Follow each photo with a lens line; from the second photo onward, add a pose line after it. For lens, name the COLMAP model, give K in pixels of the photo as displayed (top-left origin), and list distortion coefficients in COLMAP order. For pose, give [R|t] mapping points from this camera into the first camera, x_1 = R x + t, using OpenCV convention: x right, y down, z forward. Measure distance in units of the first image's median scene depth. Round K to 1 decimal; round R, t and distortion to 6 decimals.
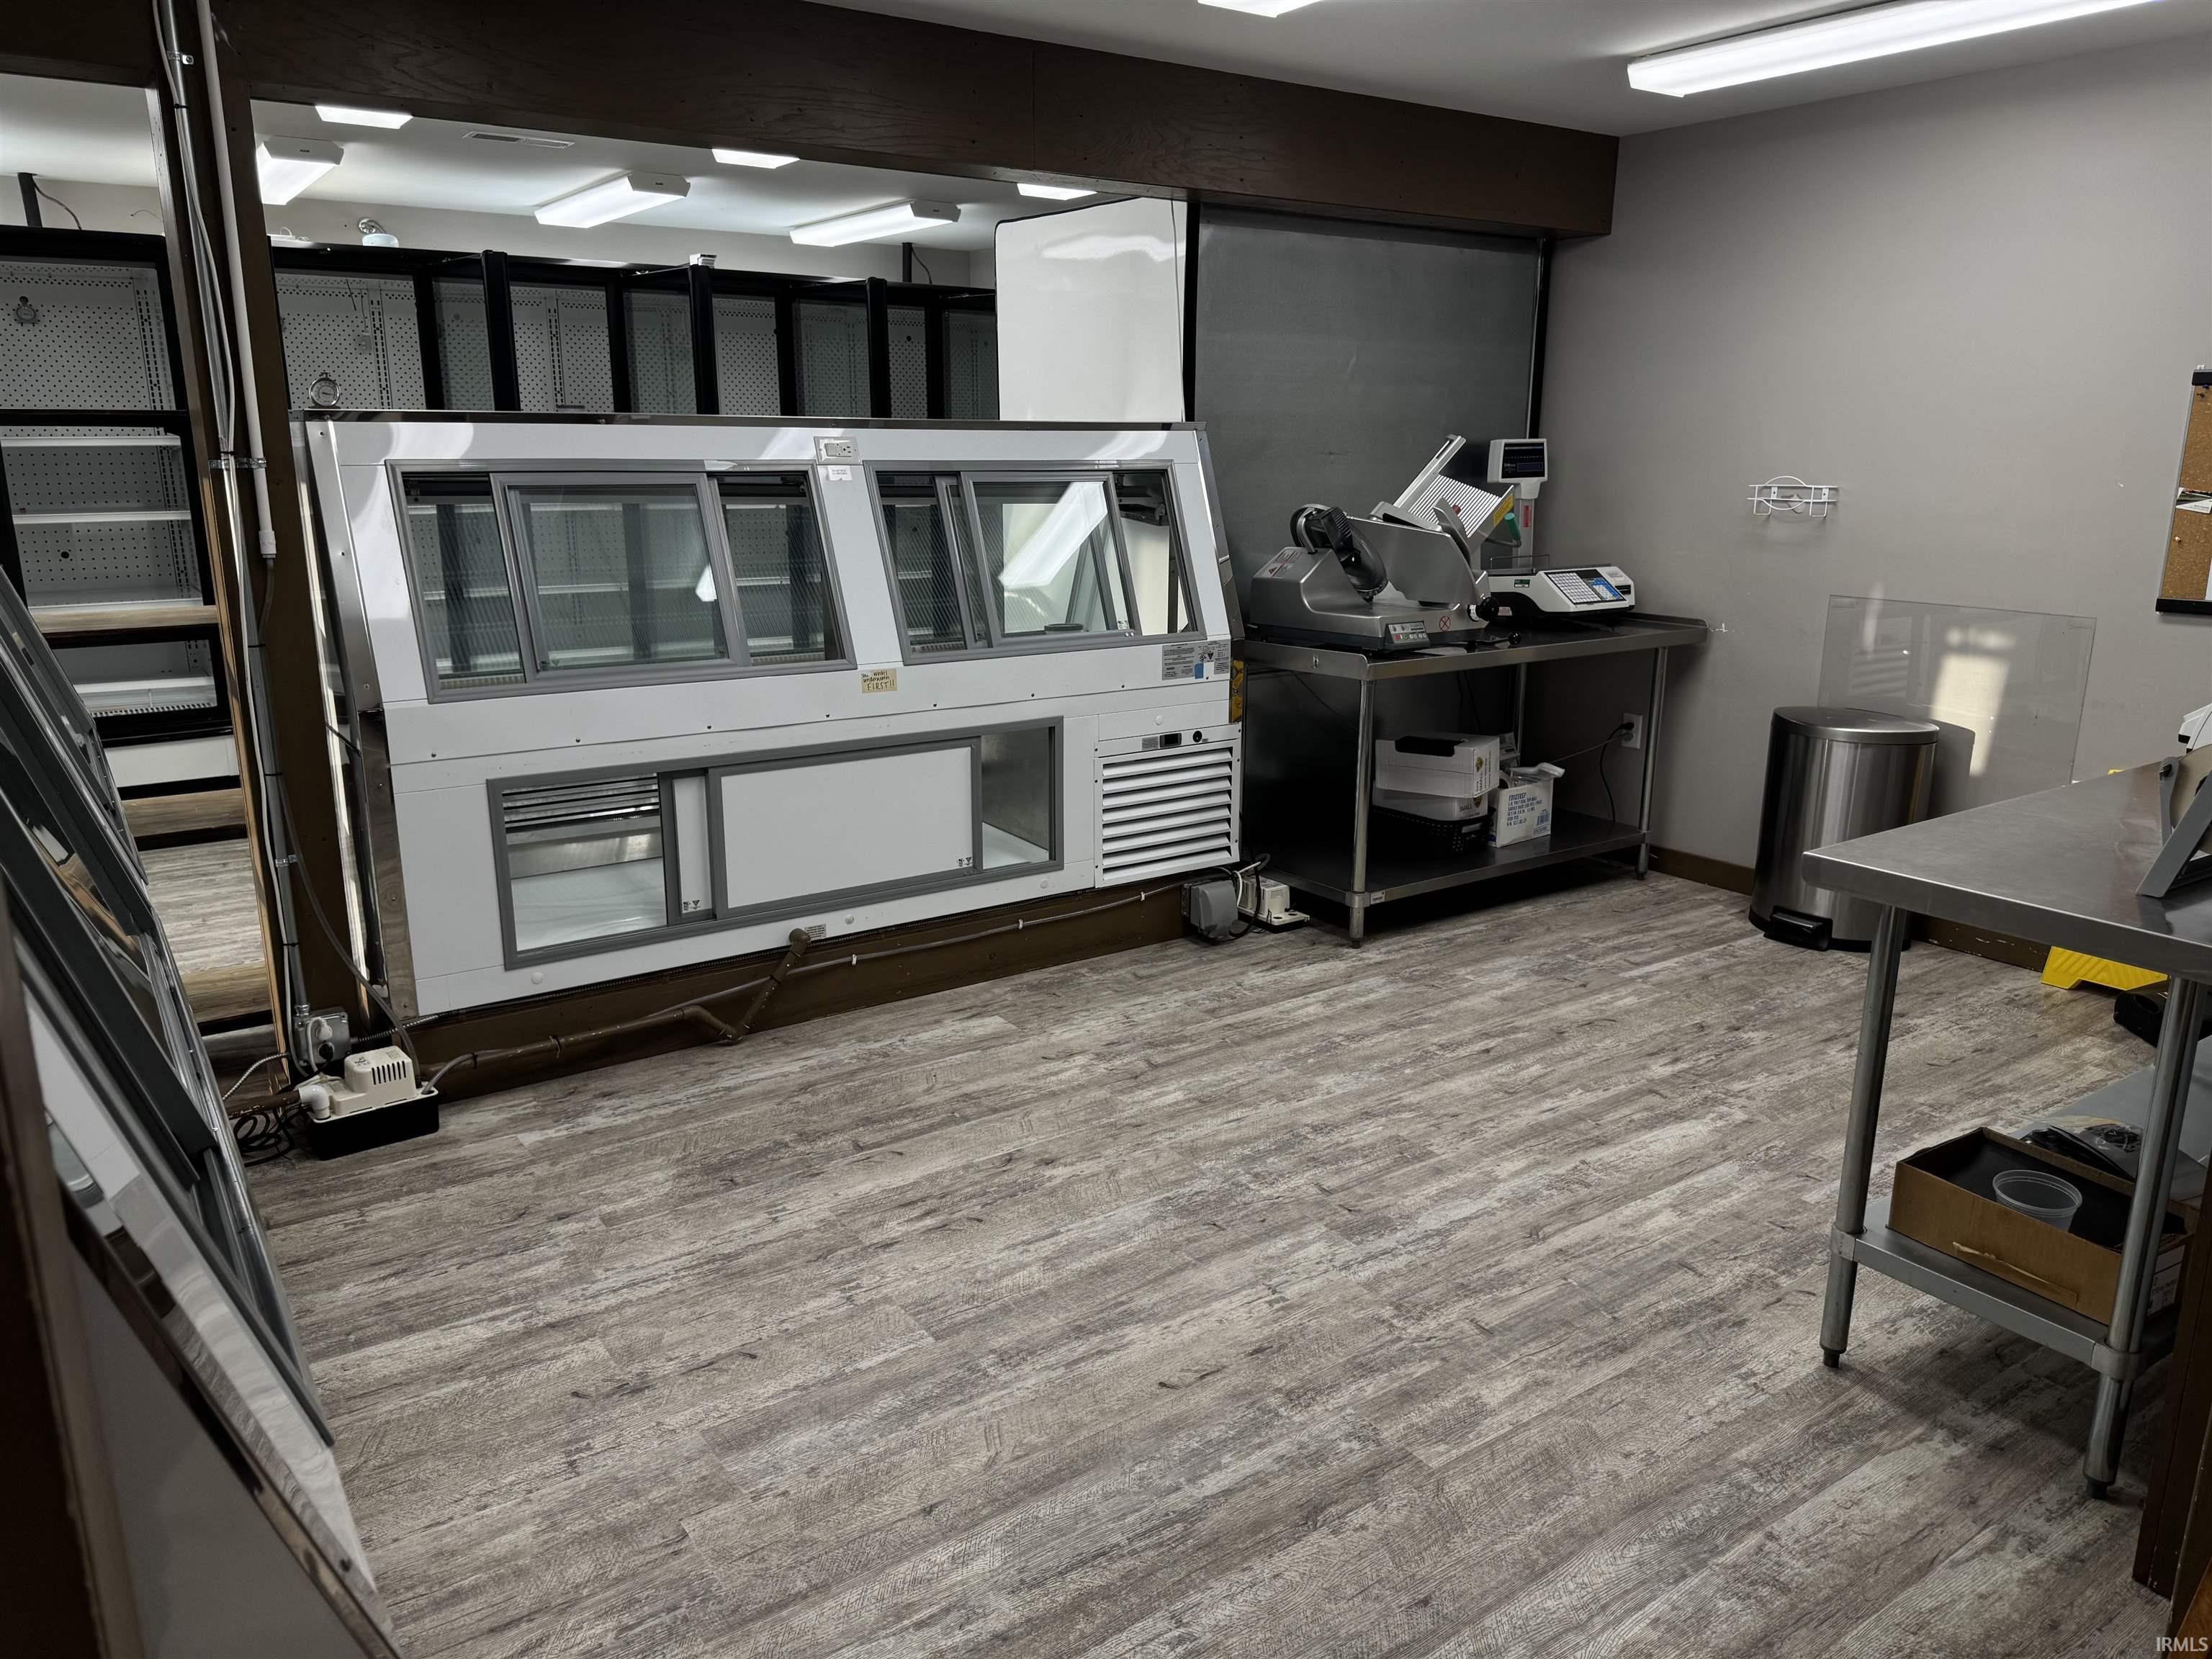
lens RADIAL K [[1575.0, 0, 1097.3], [0, 1575.0, 847.2], [0, 0, 1]] dist [0.053520, -0.049246]
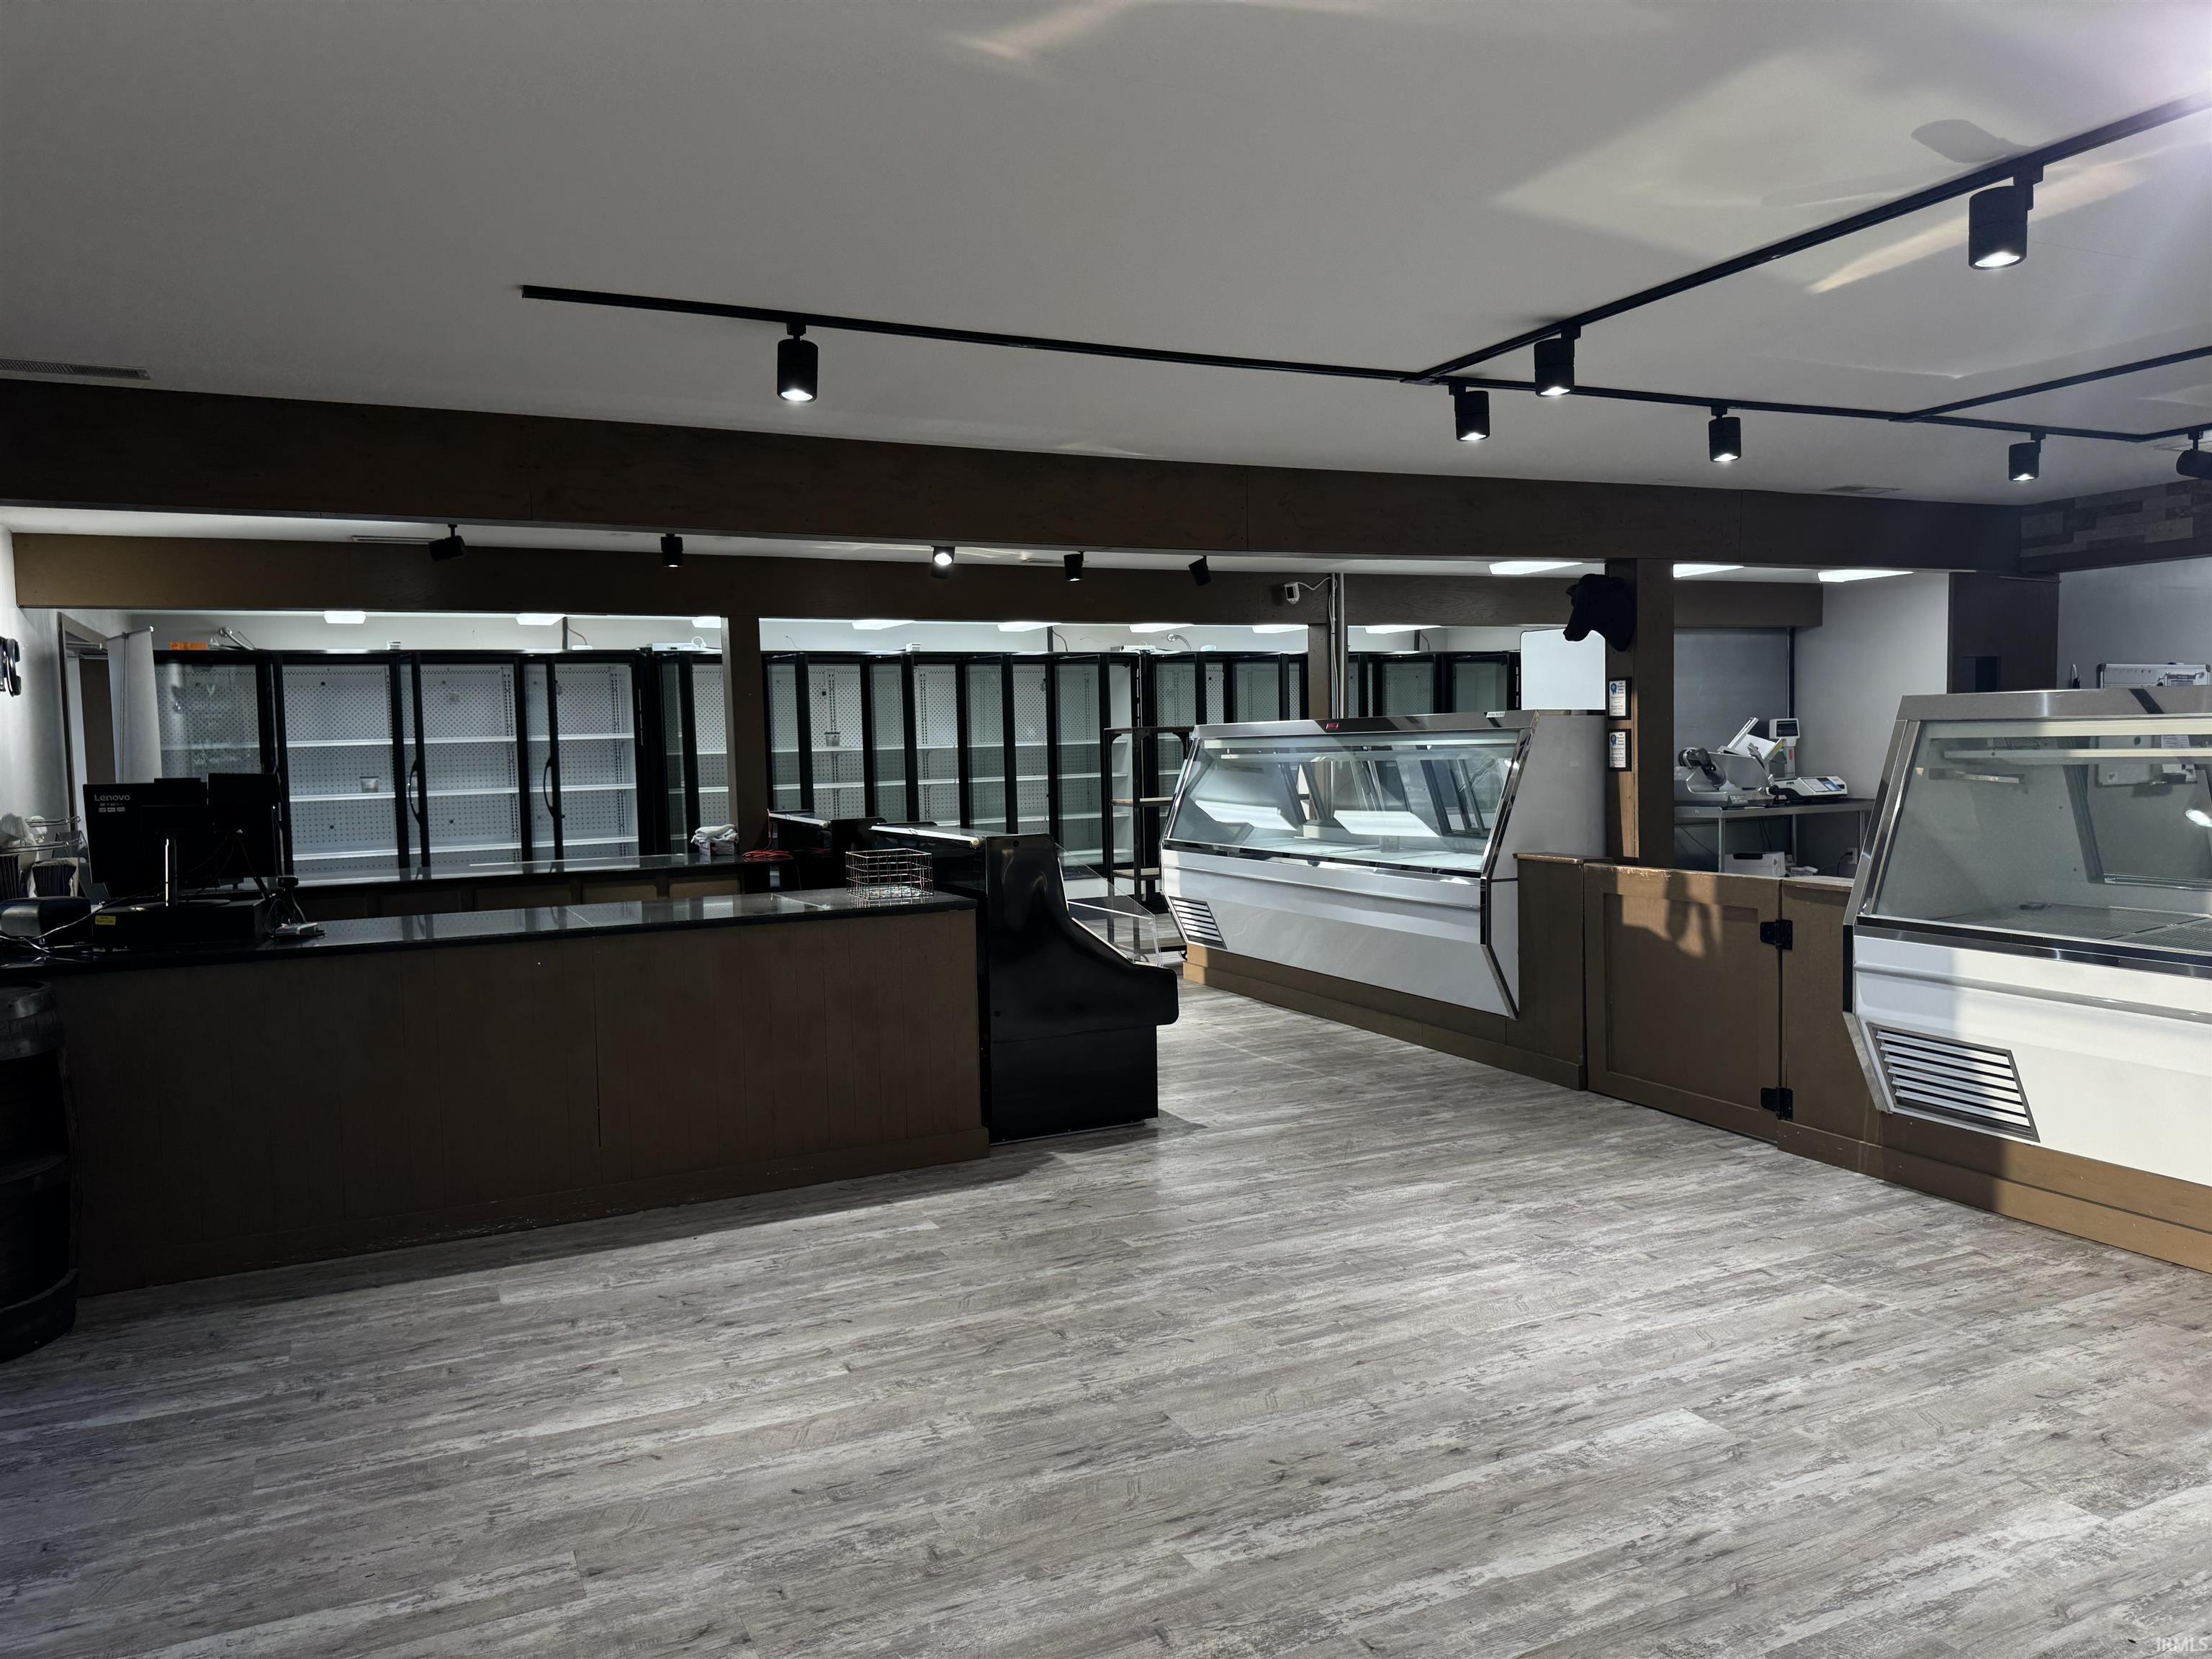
lens RADIAL K [[1575.0, 0, 1114.4], [0, 1575.0, 808.0], [0, 0, 1]] dist [0.053520, -0.049246]
pose [[0.987637, -0.018818, -0.155627, -0.307570], [-0.012770, 0.979811, -0.199519, 0.312935], [0.156240, 0.199039, 0.967457, -1.242341]]
